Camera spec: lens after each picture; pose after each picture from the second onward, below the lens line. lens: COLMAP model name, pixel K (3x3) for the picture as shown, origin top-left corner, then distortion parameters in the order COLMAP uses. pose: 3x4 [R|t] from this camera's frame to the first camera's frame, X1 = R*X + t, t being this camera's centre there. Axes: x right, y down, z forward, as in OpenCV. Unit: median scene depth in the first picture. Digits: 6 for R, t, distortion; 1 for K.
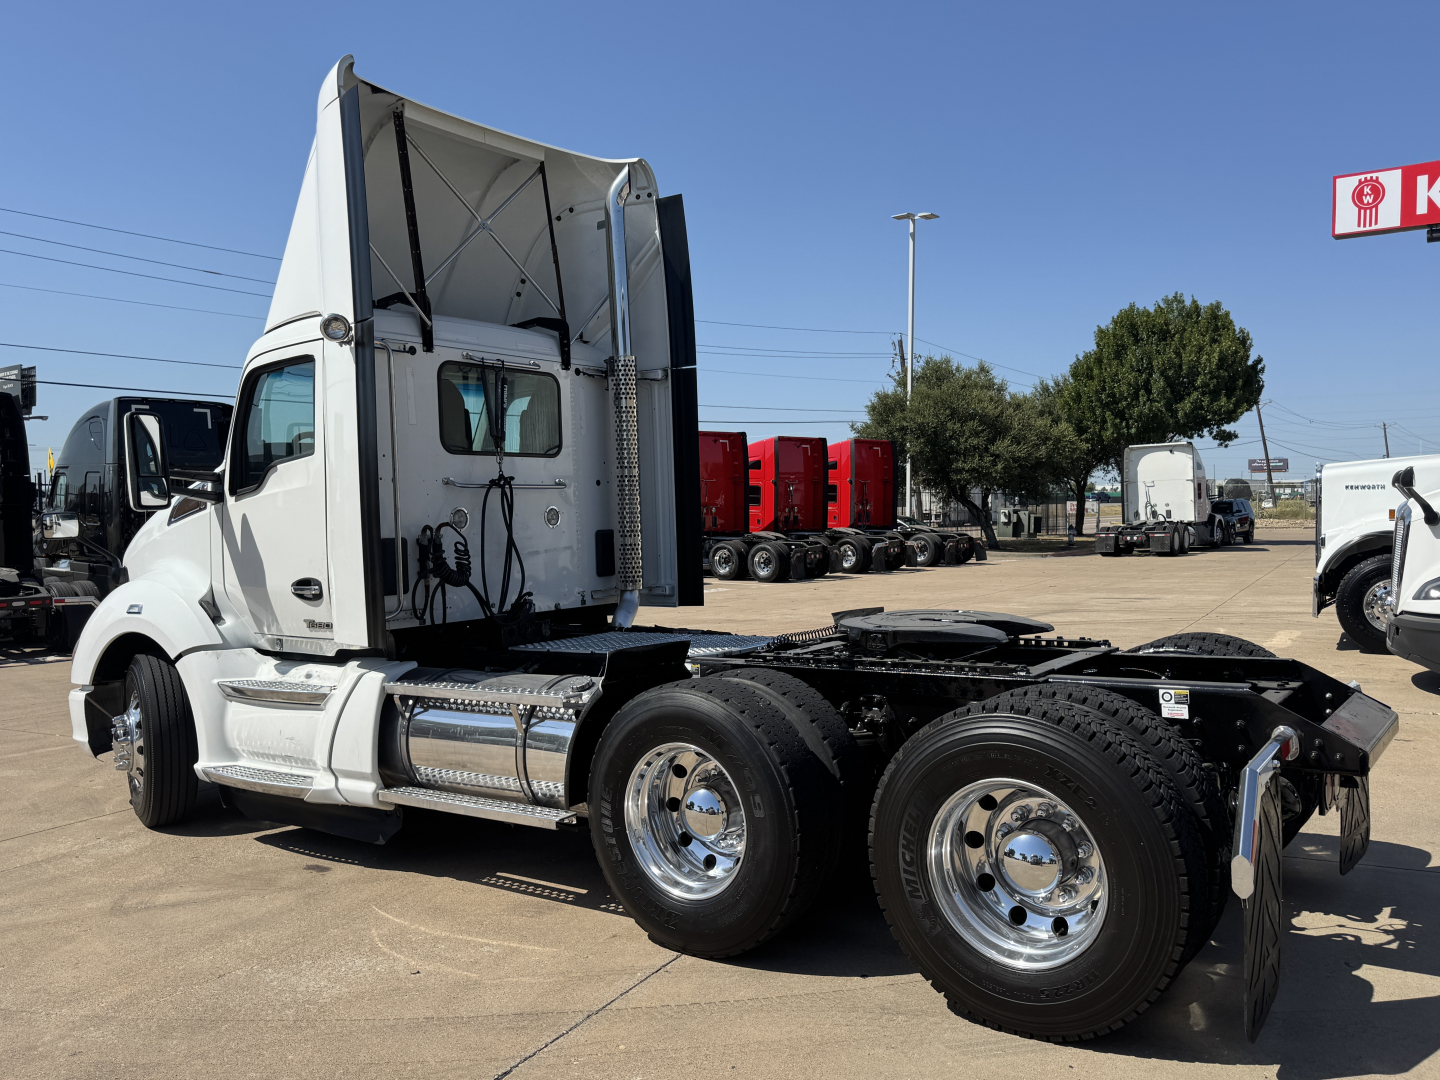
lens RADIAL K [[1190.5, 0, 719.1], [0, 1190.5, 594.5], [0, 0, 1]] dist [-0.001379, -0.012094]
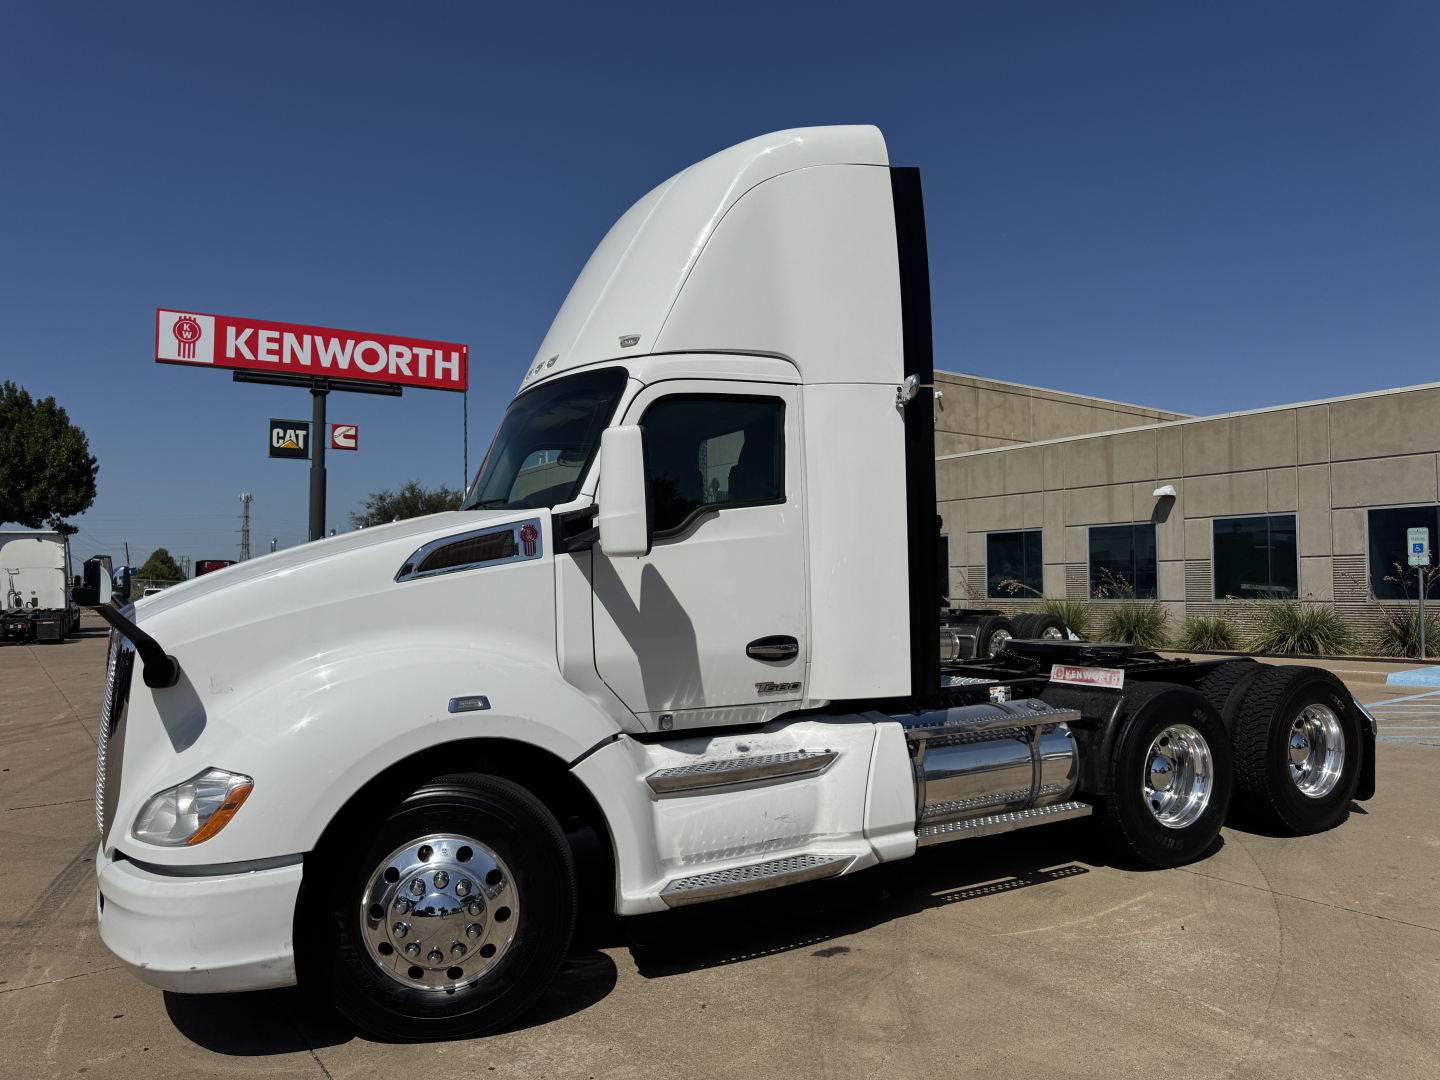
lens RADIAL K [[1047.2, 0, 736.5], [0, 1047.2, 546.1], [0, 0, 1]] dist [0.005491, -0.007505]
pose [[0.411824, 0.049512, 0.909917, -1.057987], [0.065488, 0.994333, -0.083745, -0.016589], [-0.908907, 0.094077, 0.406248, 0.672445]]
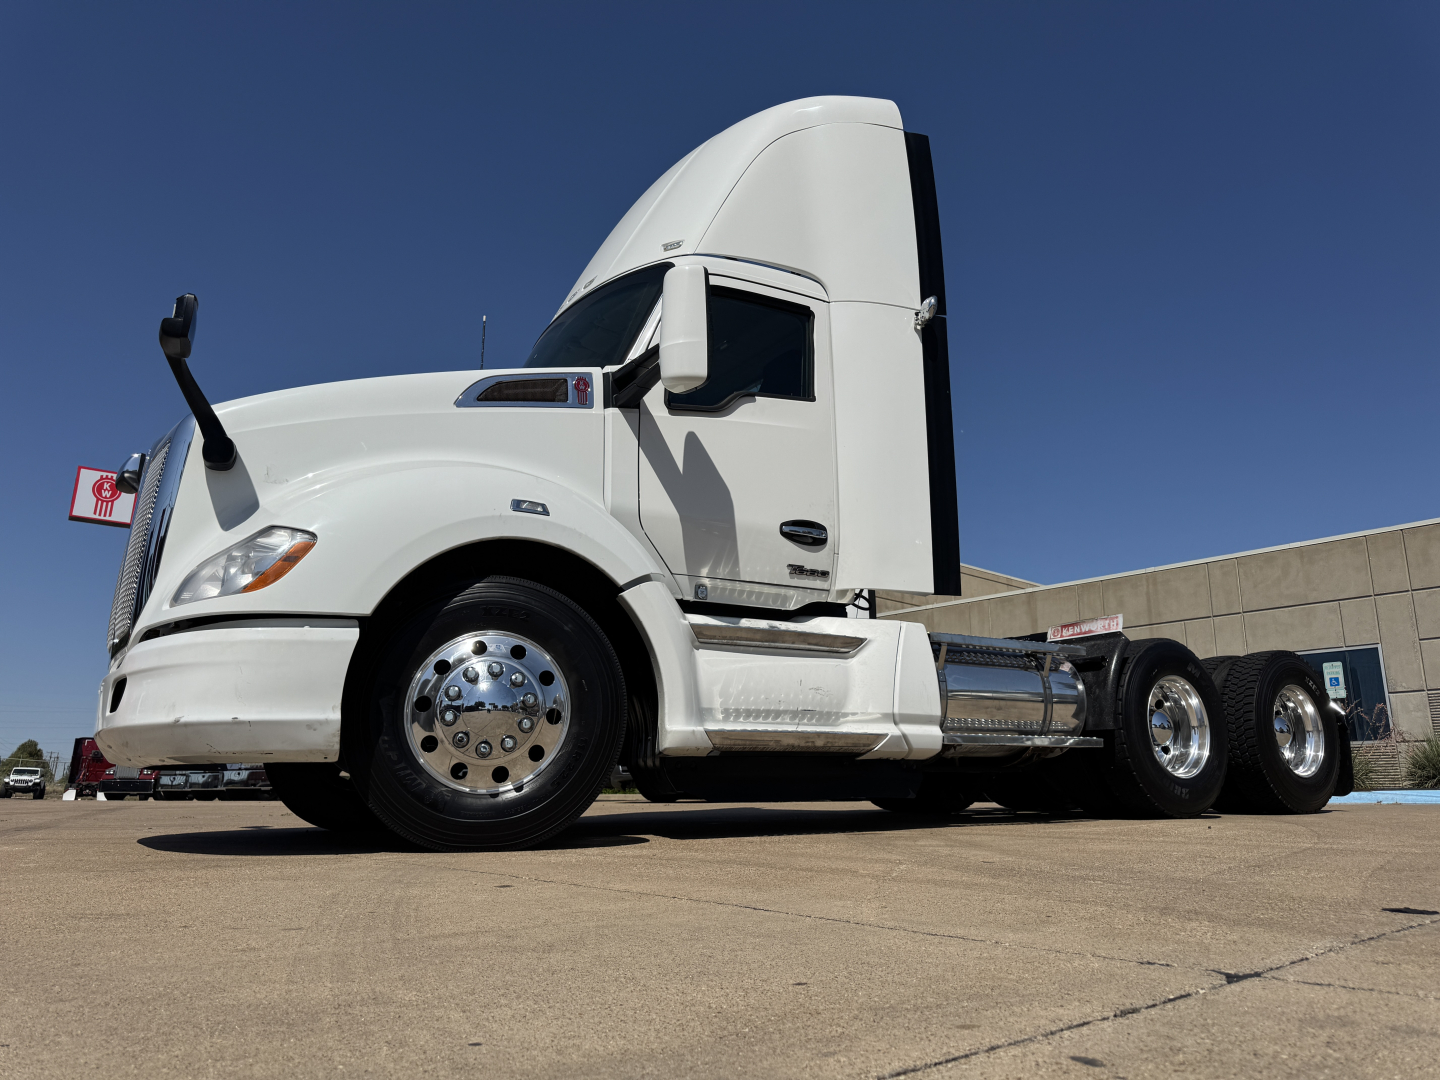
lens RADIAL K [[1043.5, 0, 731.1], [0, 1043.5, 541.7], [0, 0, 1]] dist [0.011350, -0.006344]
pose [[0.334127, 0.251298, 0.908410, -1.071842], [0.053240, 0.957231, -0.284386, 0.224734], [-0.941023, 0.143385, 0.306458, 0.781132]]
